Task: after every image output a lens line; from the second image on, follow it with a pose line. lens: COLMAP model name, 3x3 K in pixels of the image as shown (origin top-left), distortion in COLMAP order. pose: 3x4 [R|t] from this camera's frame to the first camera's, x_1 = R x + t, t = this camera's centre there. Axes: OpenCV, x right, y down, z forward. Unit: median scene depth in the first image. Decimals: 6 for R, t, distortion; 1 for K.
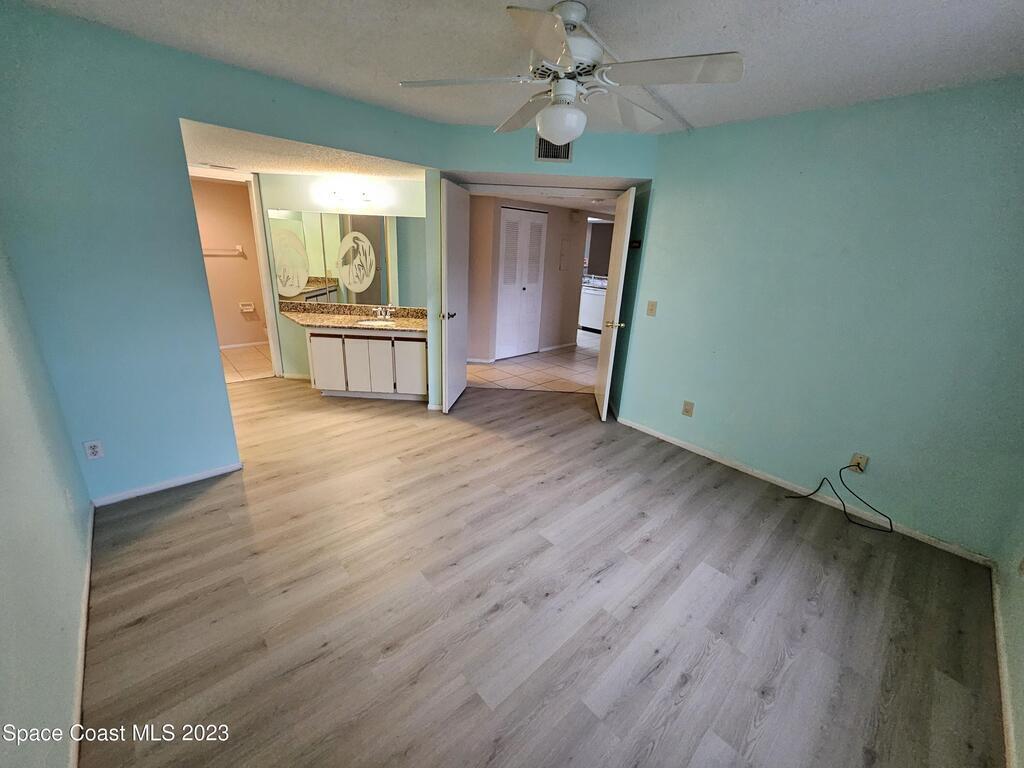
lens RADIAL K [[402.1, 0, 509.9], [0, 402.1, 376.2], [0, 0, 1]] dist [-0.002728, 0.000147]
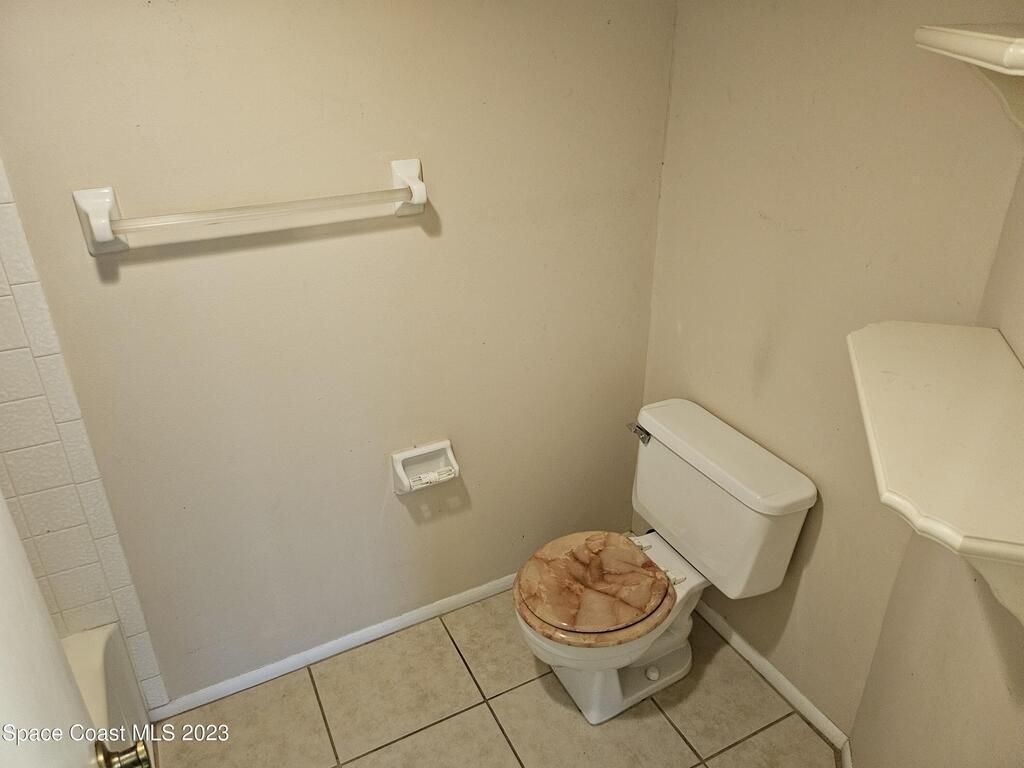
lens RADIAL K [[721.2, 0, 512.0], [0, 721.2, 384.0], [0, 0, 1]] dist [0.076115, -0.076630]
pose [[0.961117, 0.074284, -0.265961, -0.757807], [-0.031608, 0.986402, 0.161281, -0.395150], [0.274325, -0.146603, 0.950396, 0.986789]]
